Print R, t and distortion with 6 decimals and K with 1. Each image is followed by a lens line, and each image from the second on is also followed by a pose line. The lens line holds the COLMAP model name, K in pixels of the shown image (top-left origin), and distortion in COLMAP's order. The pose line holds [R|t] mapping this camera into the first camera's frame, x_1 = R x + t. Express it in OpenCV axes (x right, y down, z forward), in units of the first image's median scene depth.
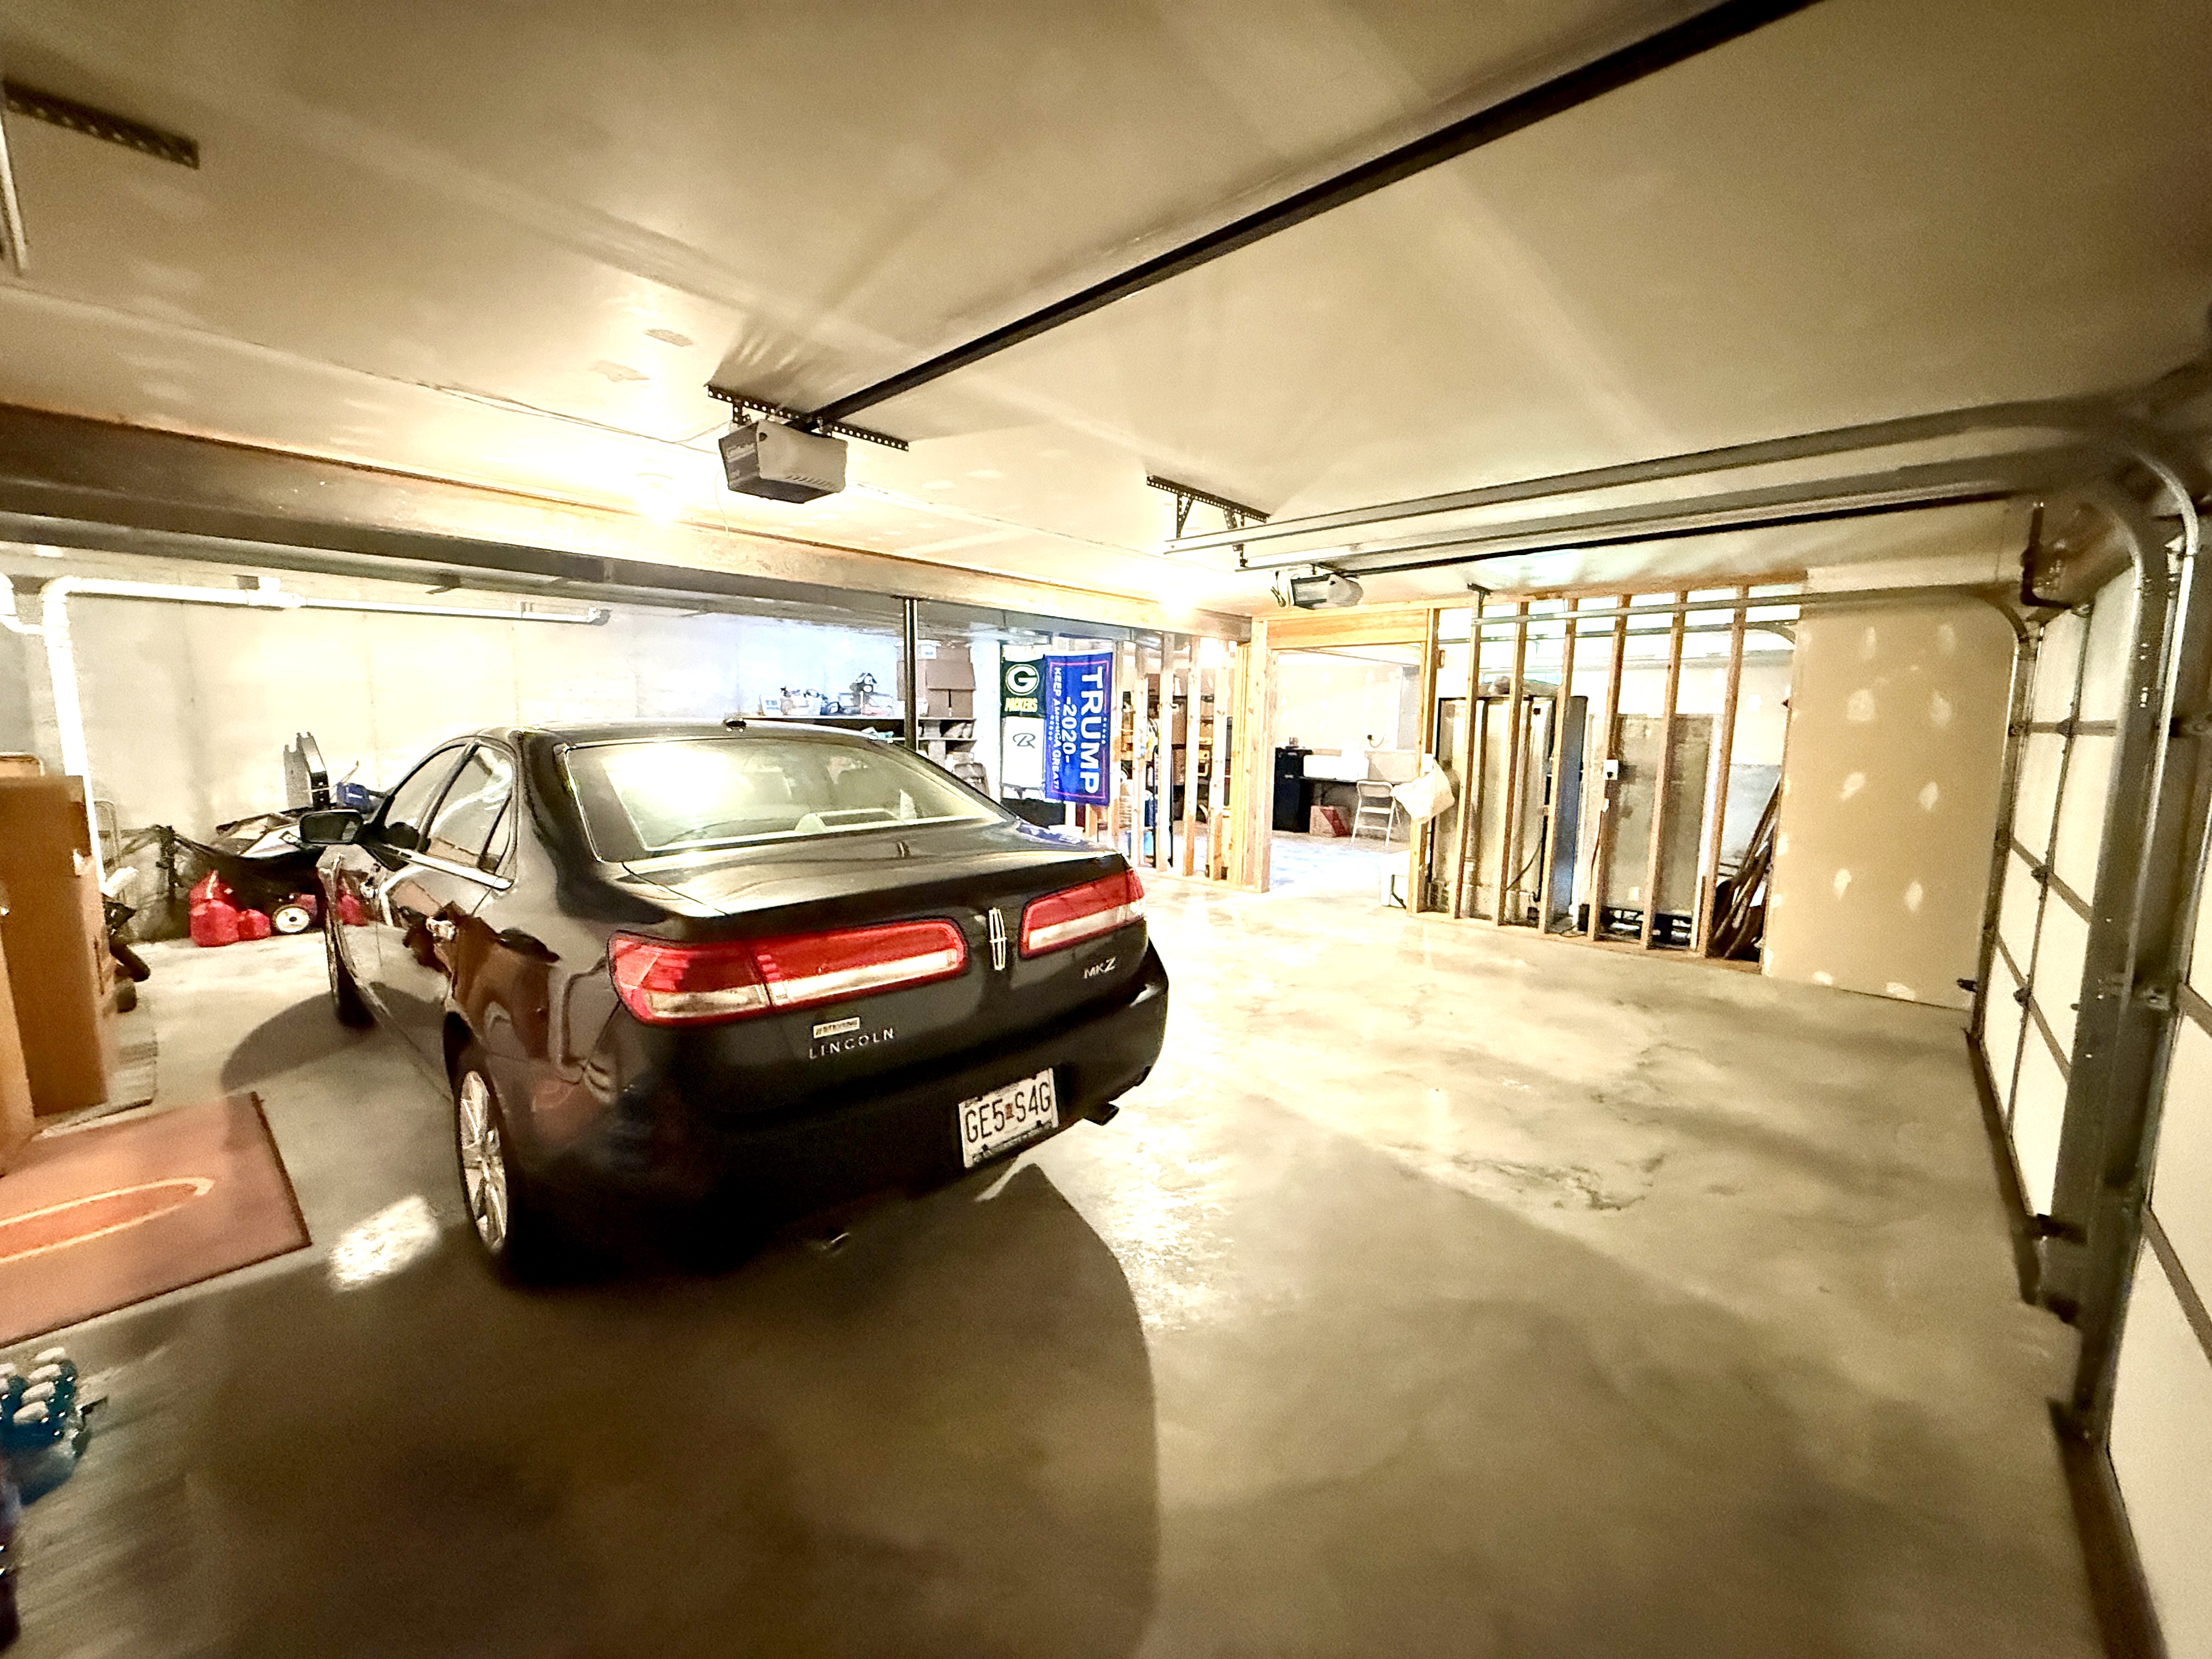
lens RADIAL K [[882.5, 0, 1103.9], [0, 882.5, 829.0], [0, 0, 1]] dist [0.002712, -0.000389]
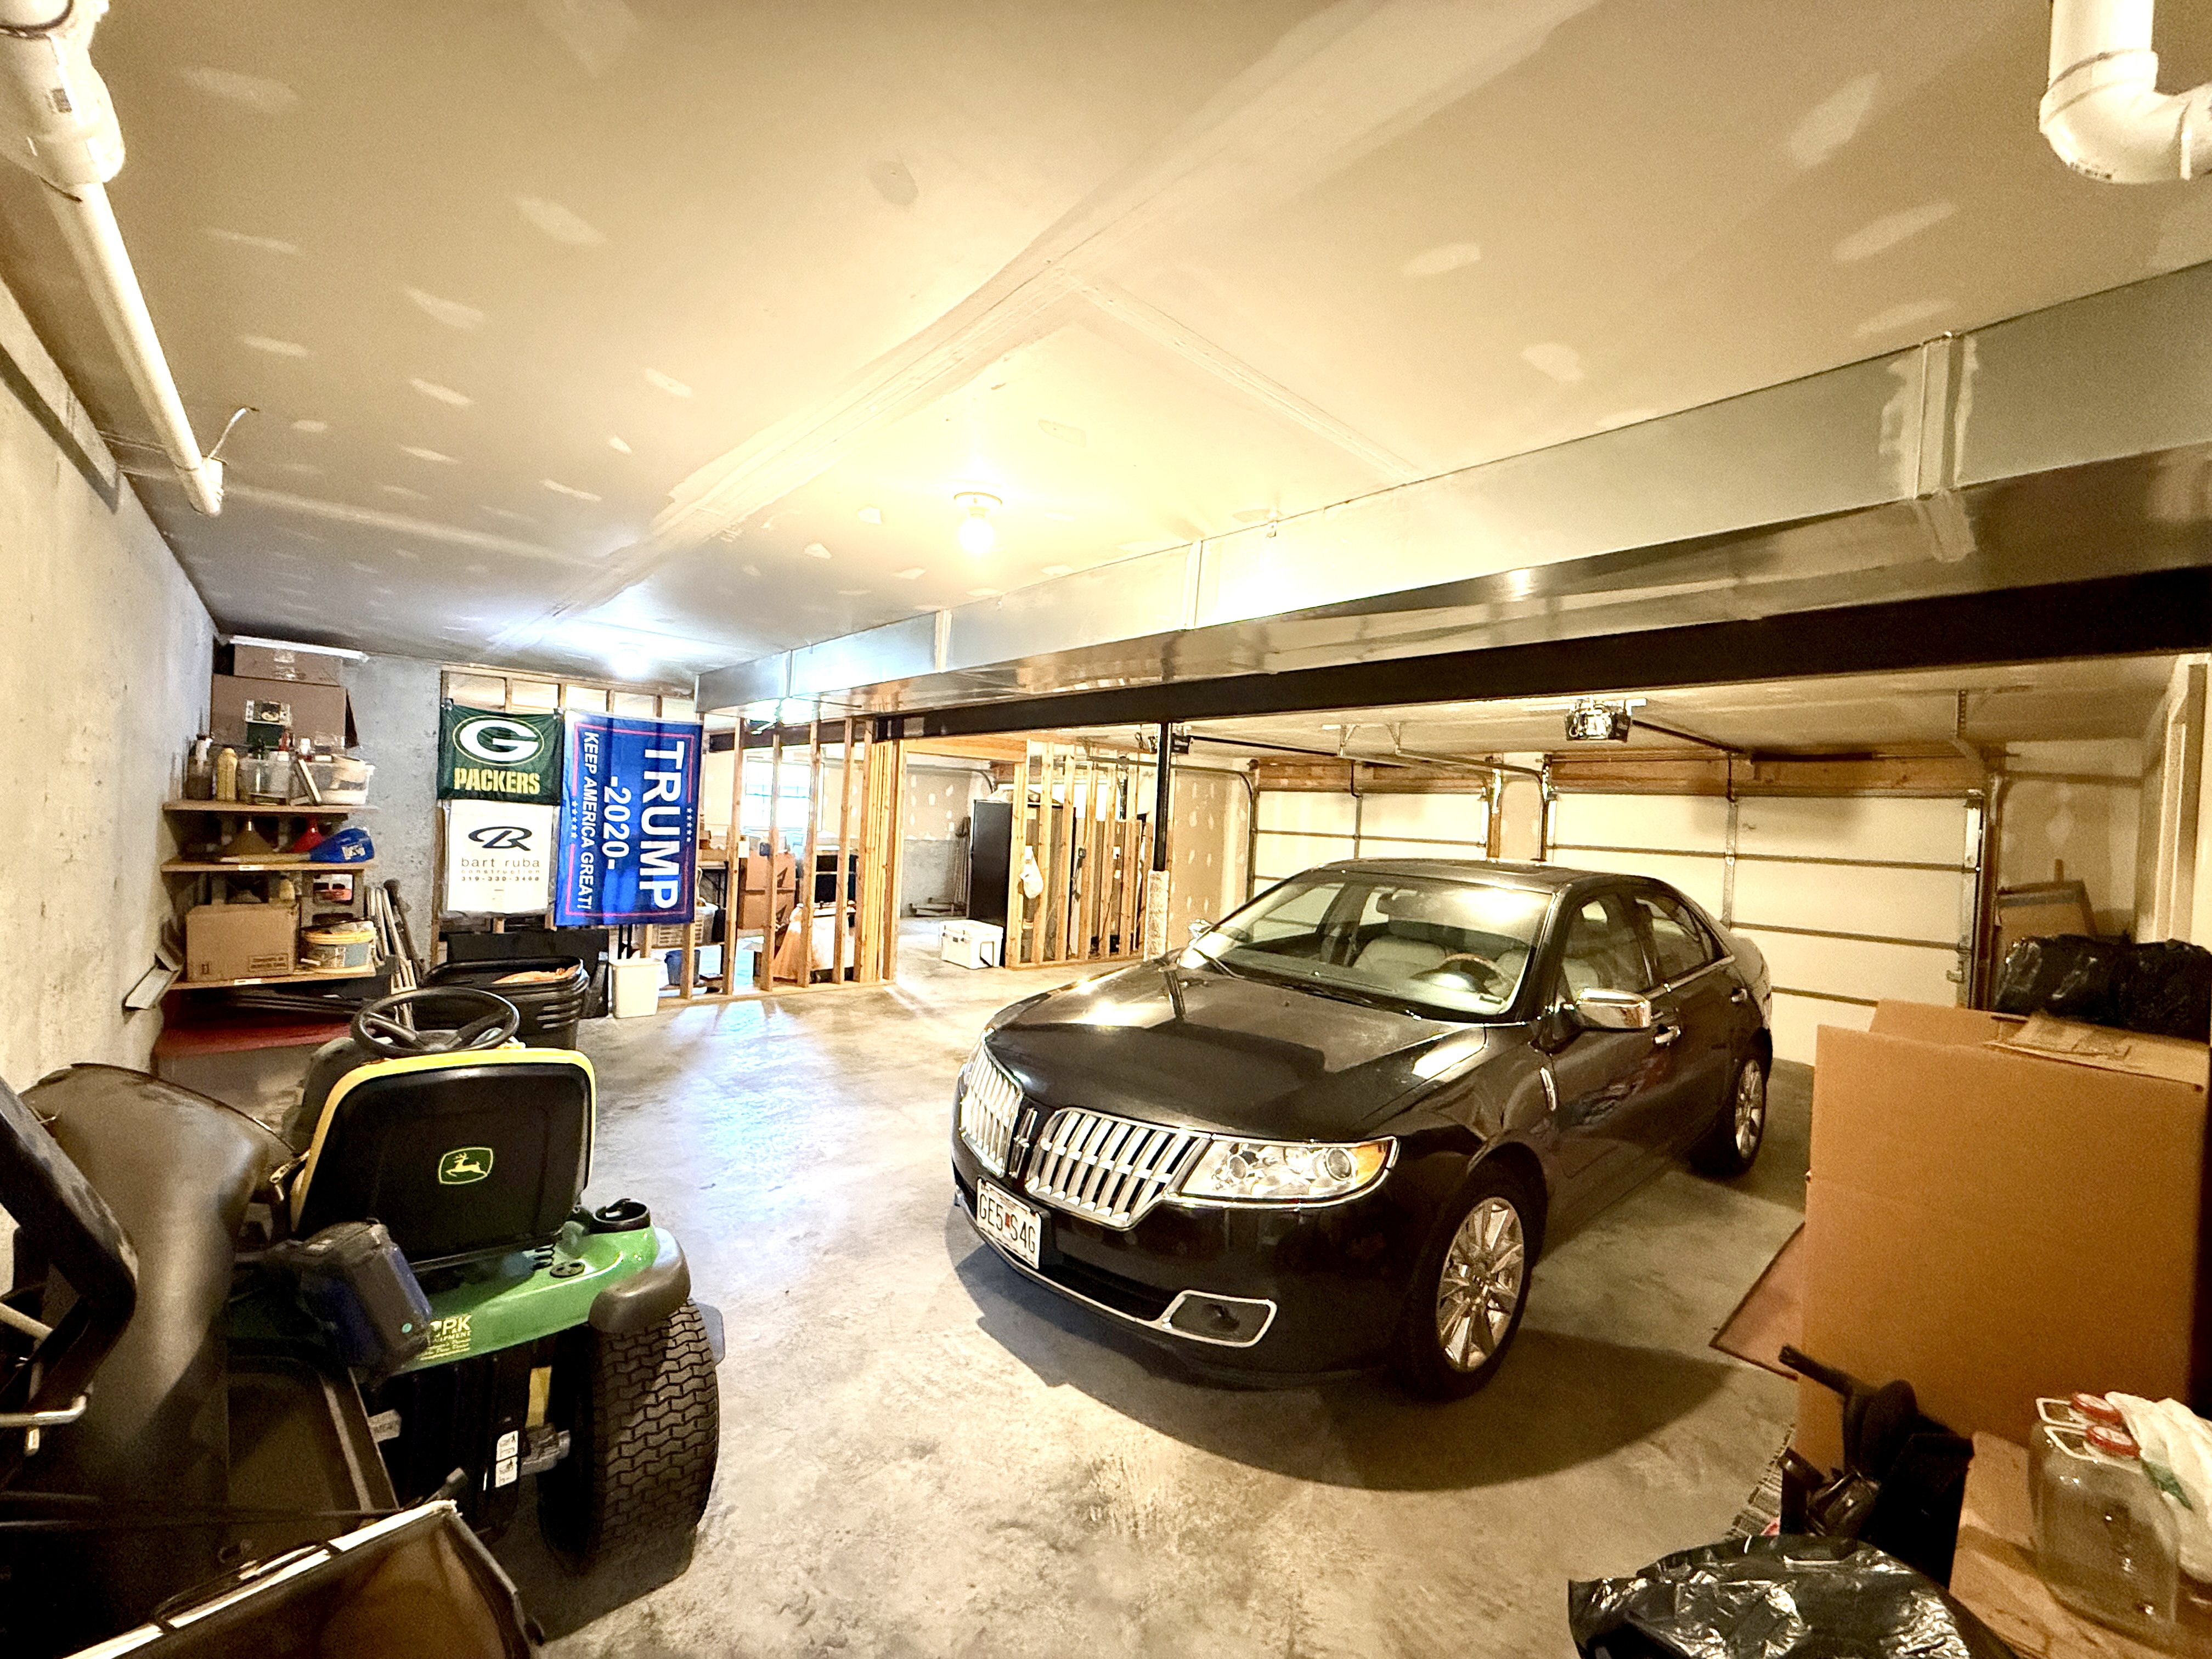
lens RADIAL K [[882.5, 0, 1106.5], [0, 882.5, 827.7], [0, 0, 1]] dist [0.002712, -0.000389]
pose [[0.109990, -0.016819, 0.993790, -0.703946], [0.077774, 0.996937, 0.008264, -0.085101], [-0.990885, 0.076382, 0.110961, 0.542450]]
